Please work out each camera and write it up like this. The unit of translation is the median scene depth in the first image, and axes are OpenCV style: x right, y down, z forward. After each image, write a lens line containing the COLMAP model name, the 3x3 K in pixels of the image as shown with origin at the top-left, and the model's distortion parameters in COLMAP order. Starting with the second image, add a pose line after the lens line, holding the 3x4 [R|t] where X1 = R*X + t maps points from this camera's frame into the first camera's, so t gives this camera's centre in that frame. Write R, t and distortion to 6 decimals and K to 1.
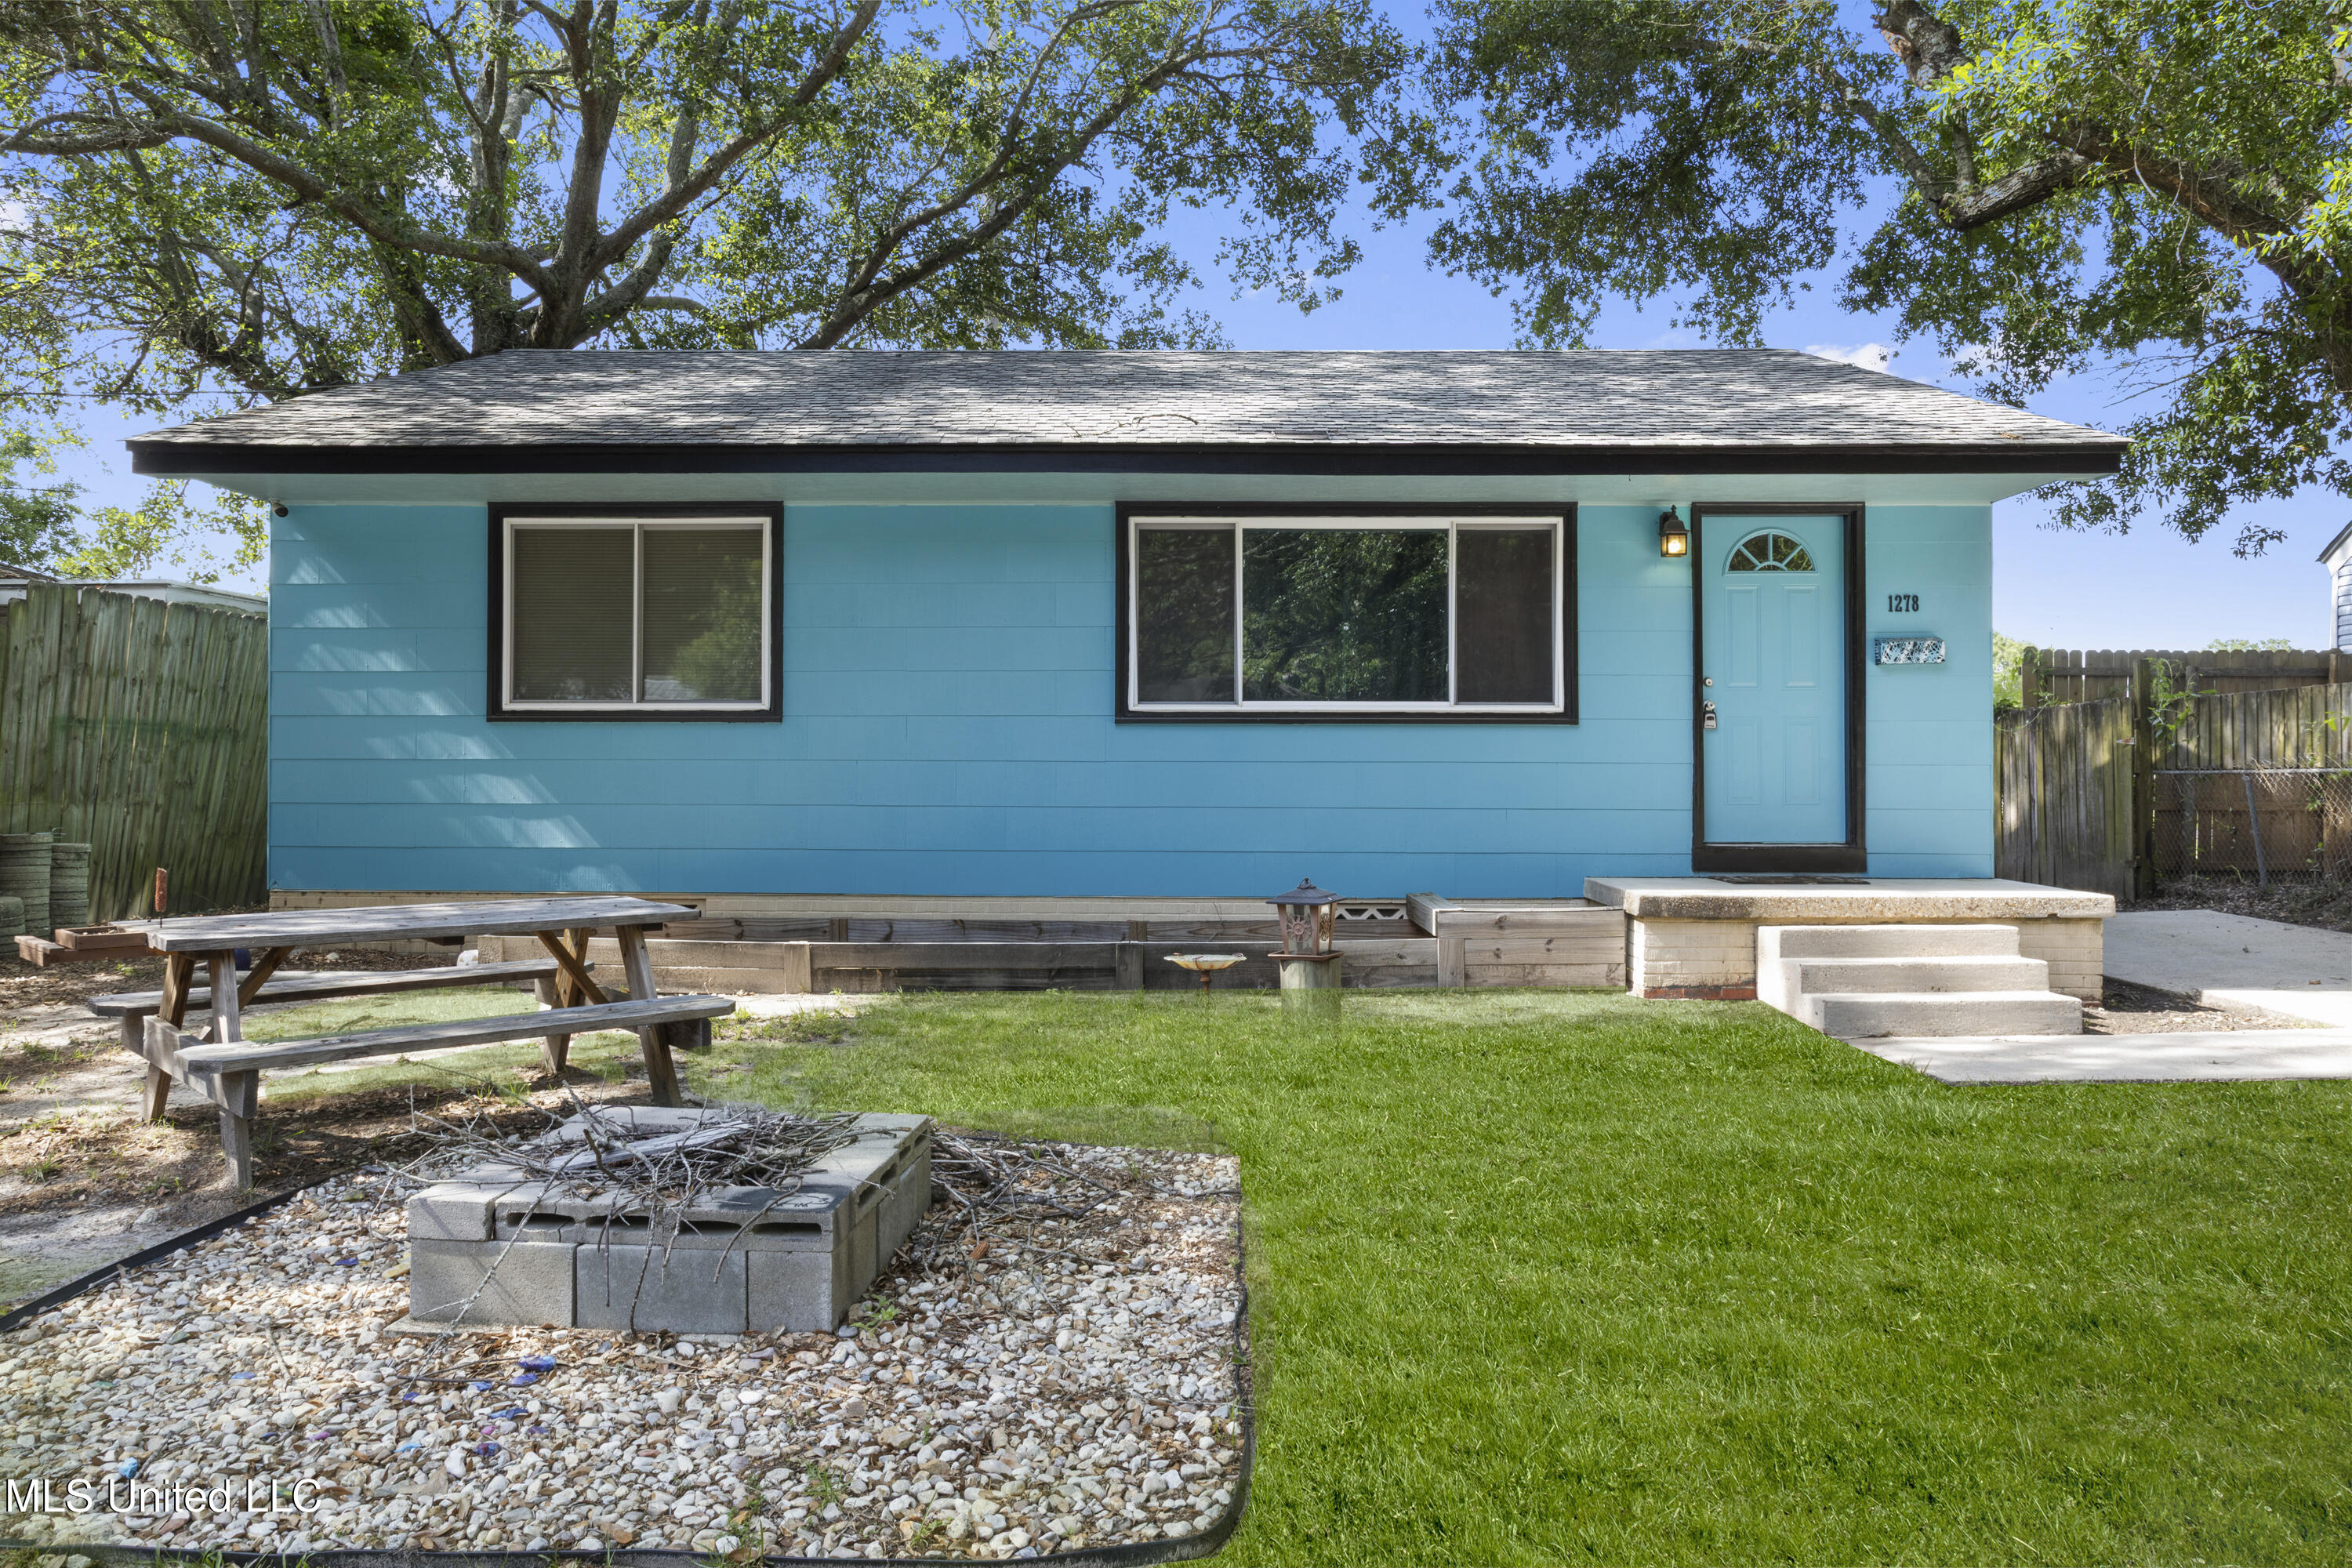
lens RADIAL K [[1656.3, 0, 1176.0], [0, 1656.3, 784.0], [0, 0, 1]] dist [-0.030924, 0.000117]
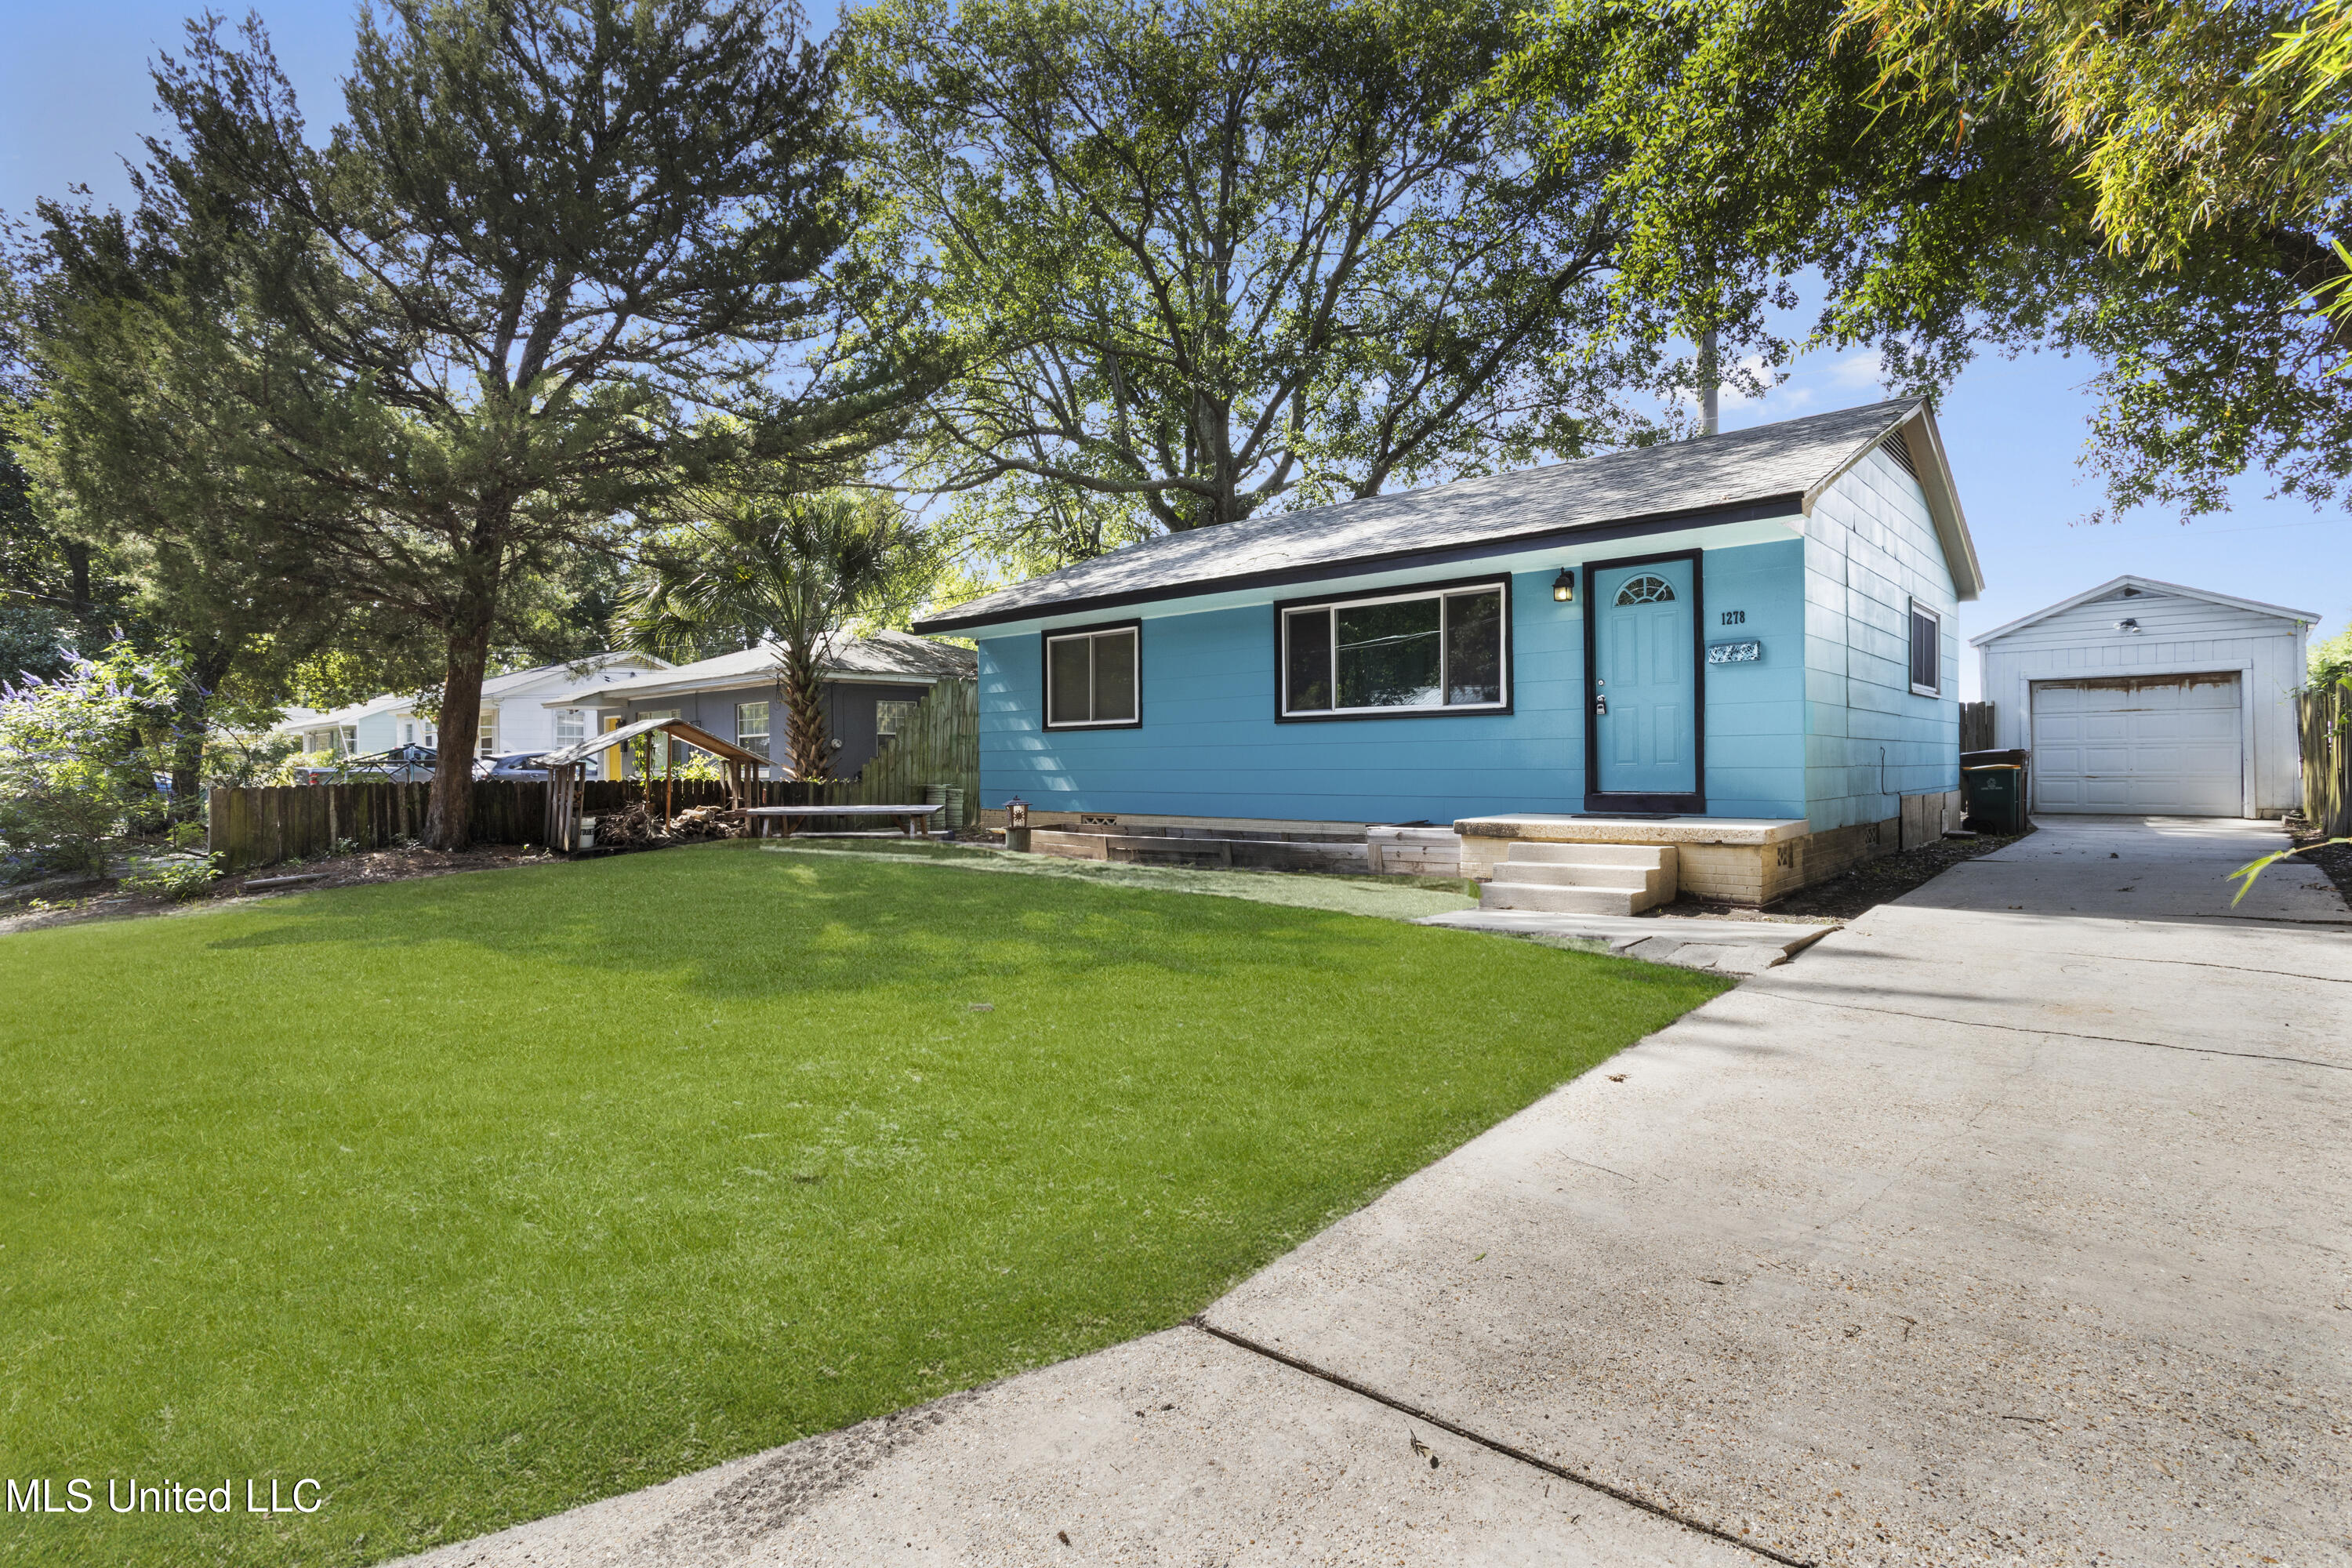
lens RADIAL K [[1129.7, 0, 1176.0], [0, 1129.7, 784.0], [0, 0, 1]] dist [-0.056240, 0.034037]
pose [[0.765985, -0.000016, -0.642858, 0.680128], [0.016723, 0.999662, 0.019901, 0.003304], [0.642641, -0.025995, 0.765726, -0.021345]]
